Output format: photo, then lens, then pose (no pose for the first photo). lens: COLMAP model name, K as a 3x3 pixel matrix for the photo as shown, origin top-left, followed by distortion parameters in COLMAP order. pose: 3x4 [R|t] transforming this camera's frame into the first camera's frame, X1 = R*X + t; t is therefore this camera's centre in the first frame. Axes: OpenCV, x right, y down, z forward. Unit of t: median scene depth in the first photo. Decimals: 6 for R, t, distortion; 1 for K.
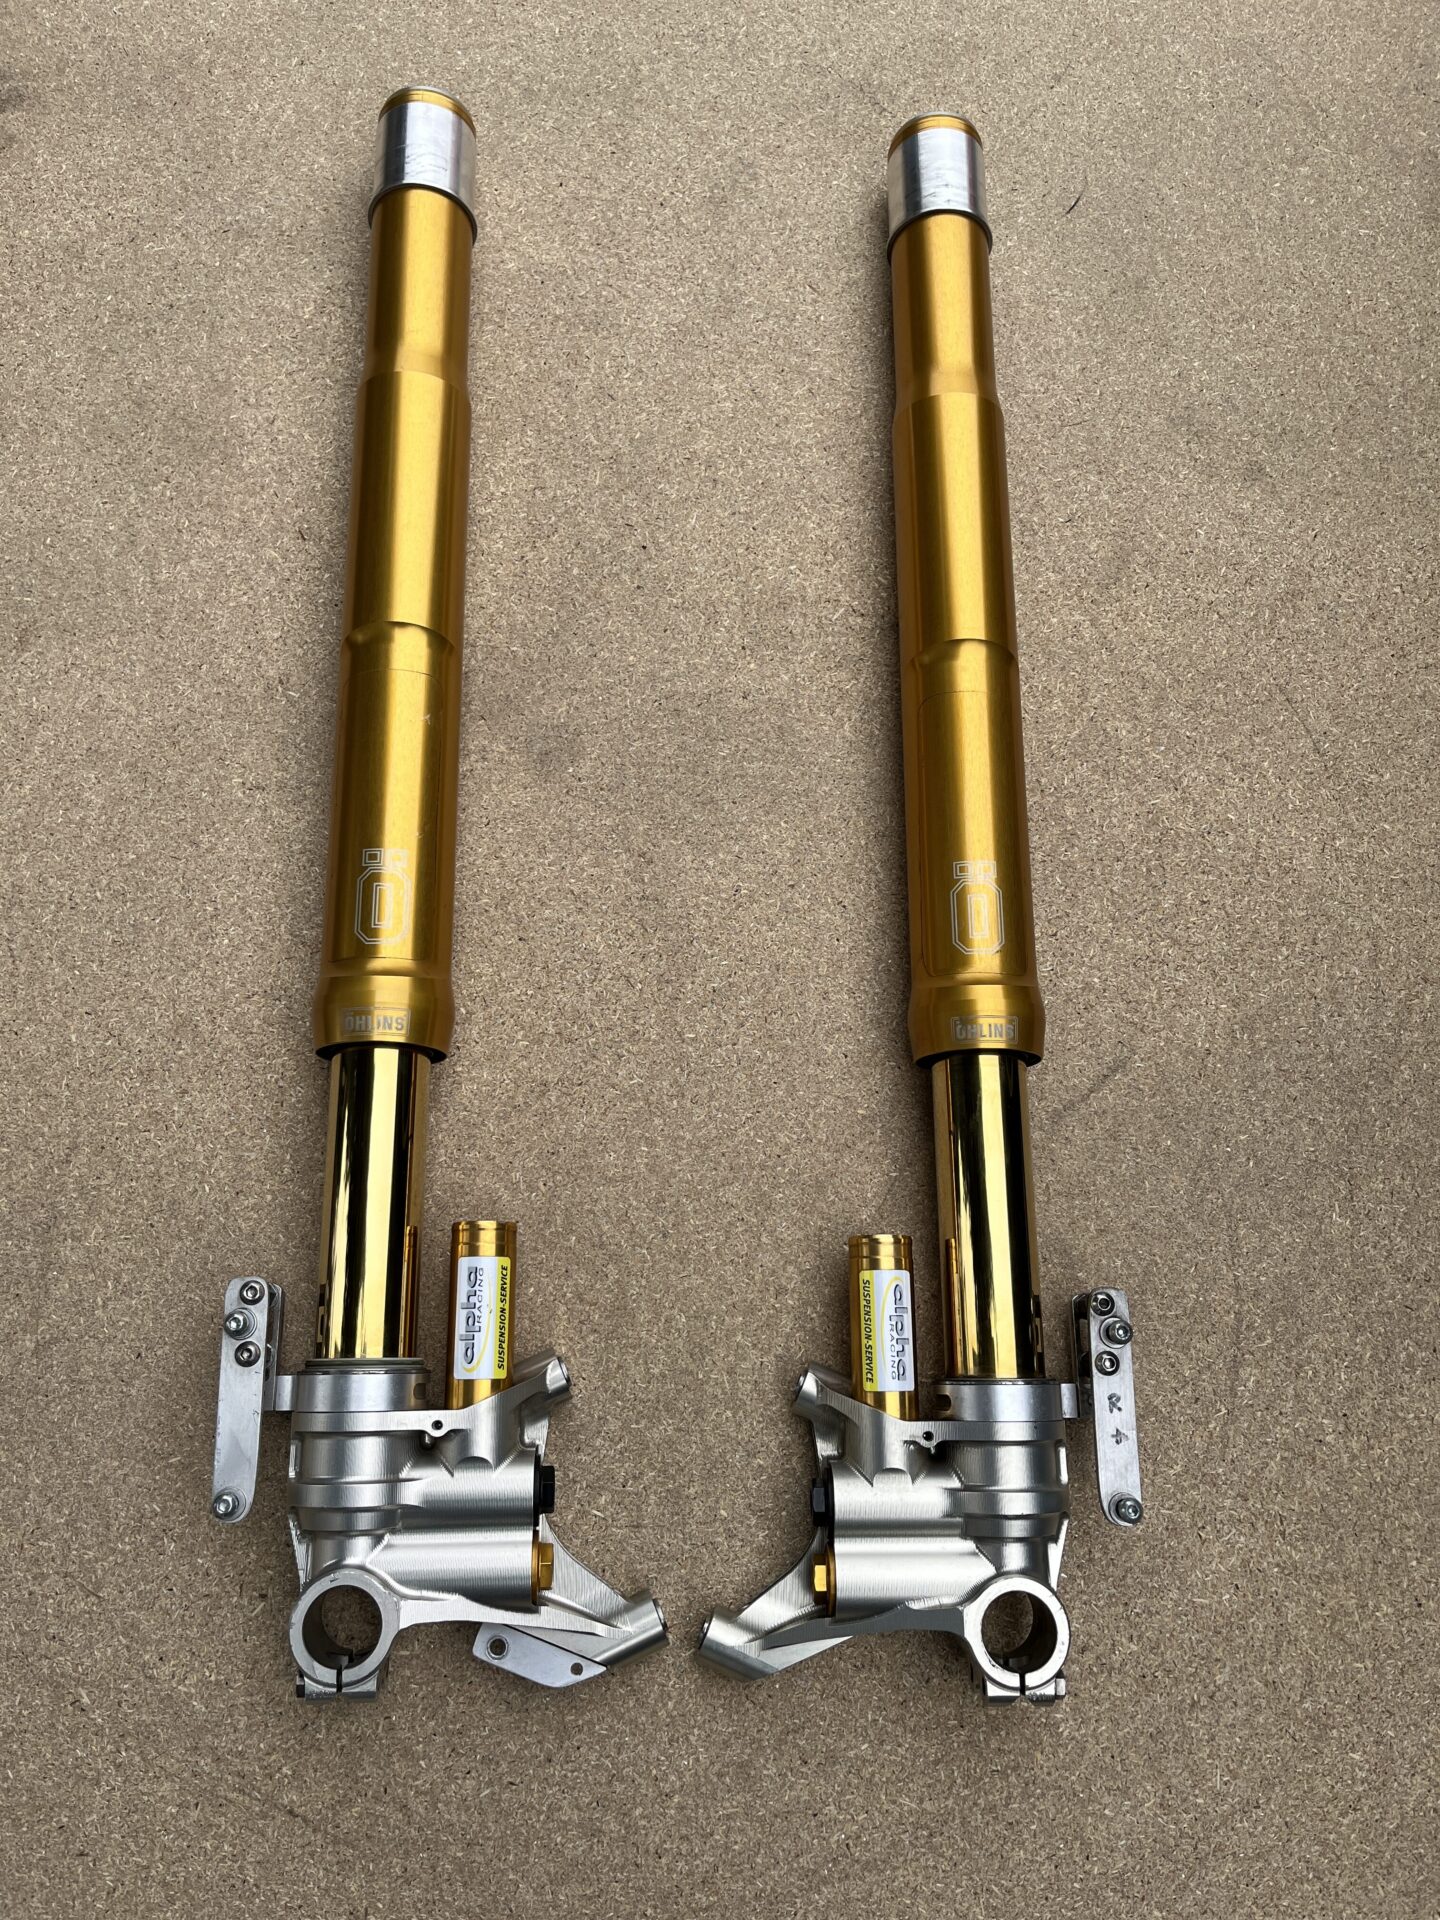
lens RADIAL K [[1491.5, 0, 720.0], [0, 1491.5, 960.0], [0, 0, 1]] dist [0.078290, -0.116698]
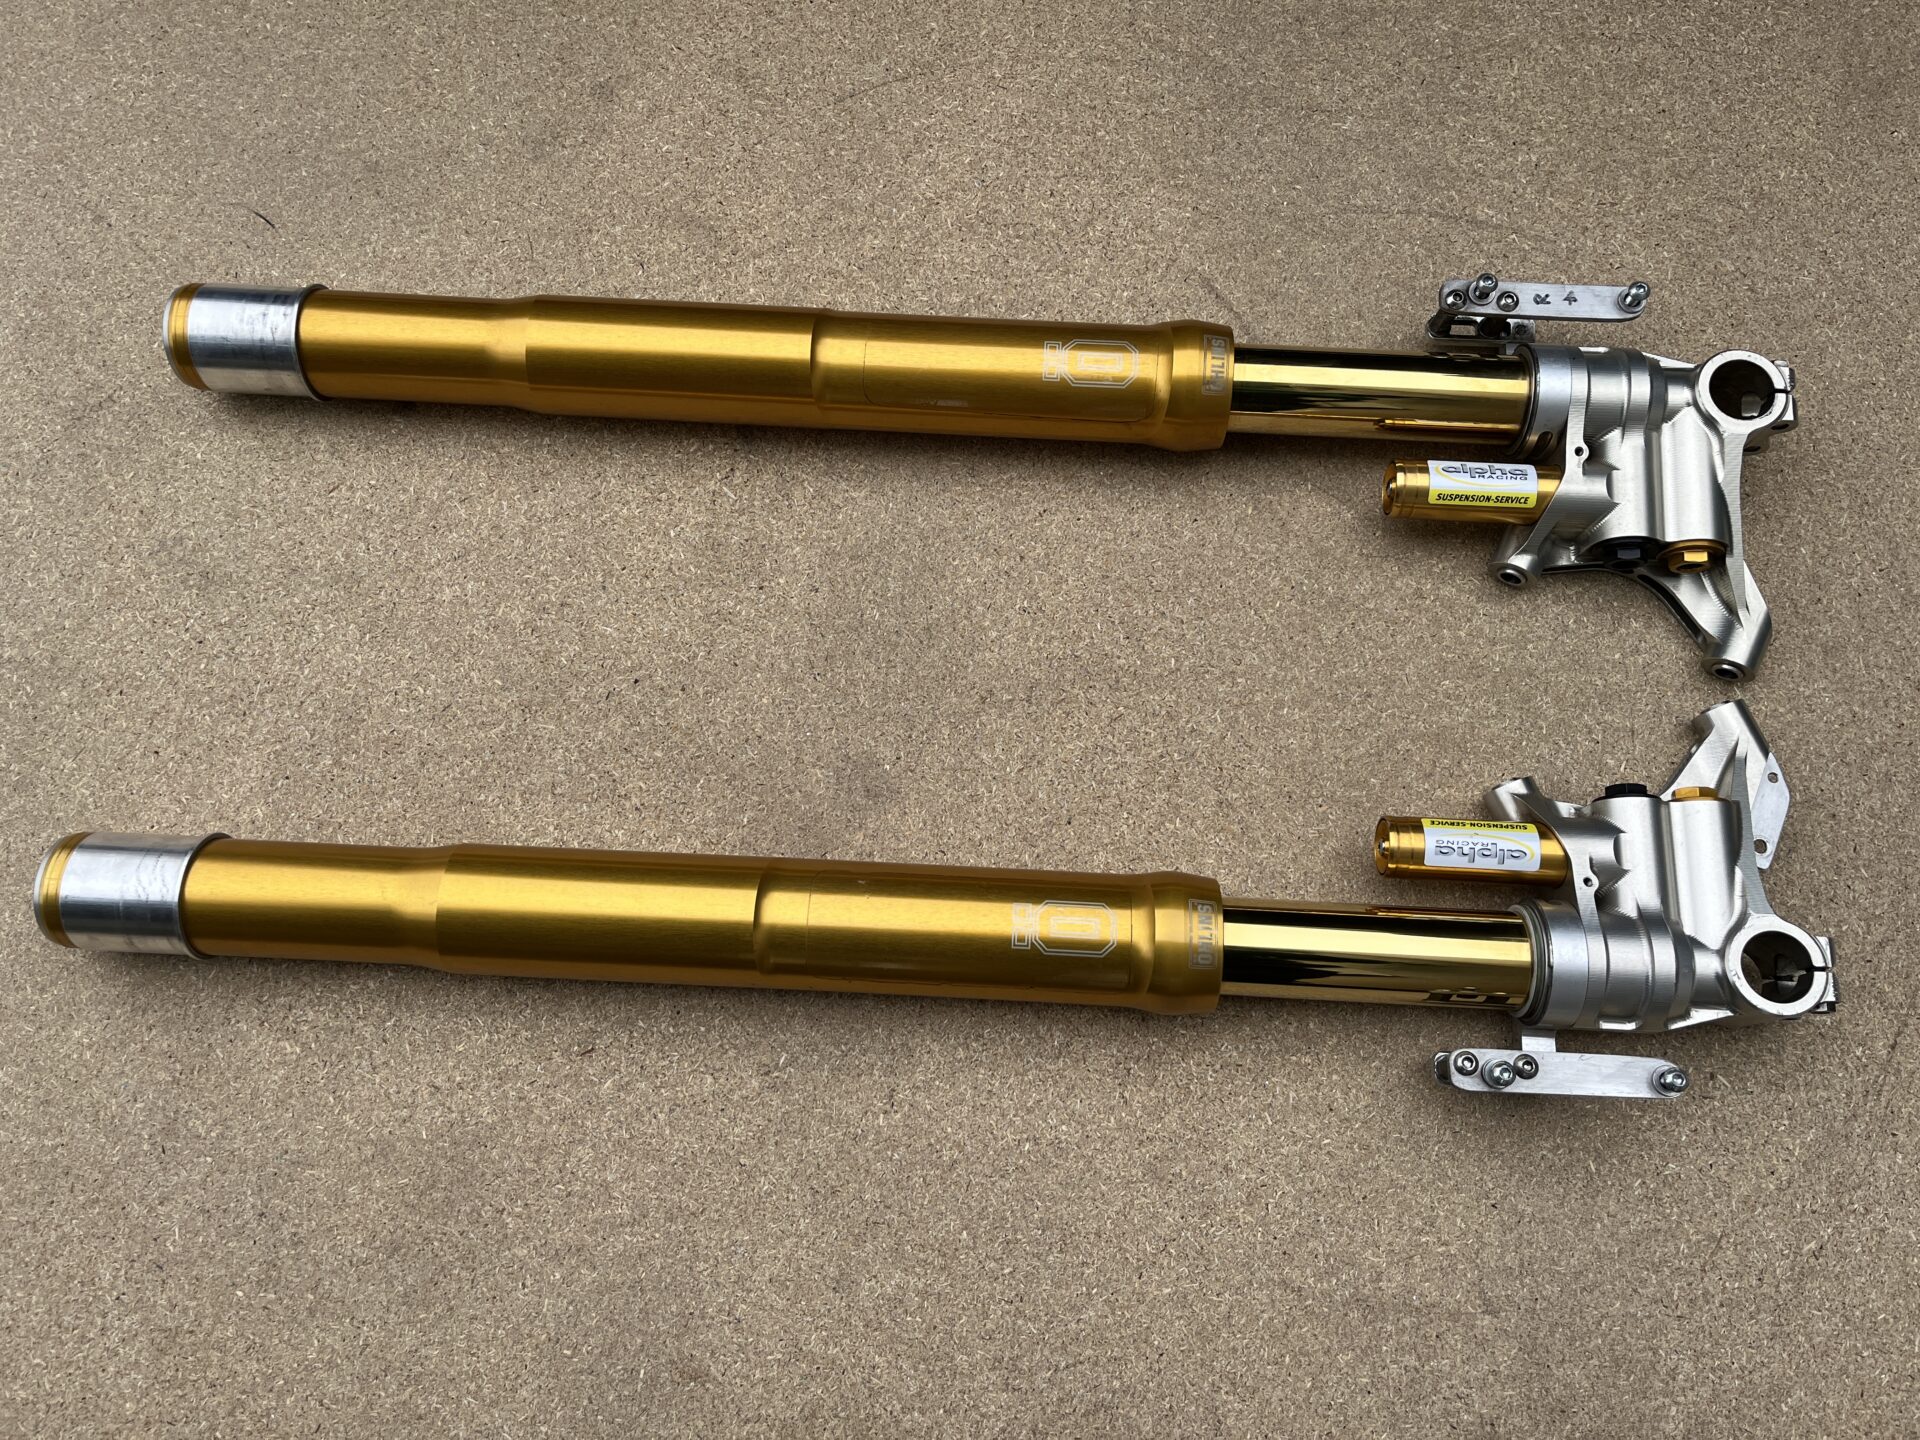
lens RADIAL K [[1491.5, 0, 960.0], [0, 1491.5, 720.0], [0, 0, 1]] dist [0.078290, -0.116698]
pose [[0.060863, -0.977089, 0.203945, -0.269573], [0.964882, 0.109902, 0.238587, -0.321859], [-0.255535, 0.182262, 0.949464, 0.075004]]
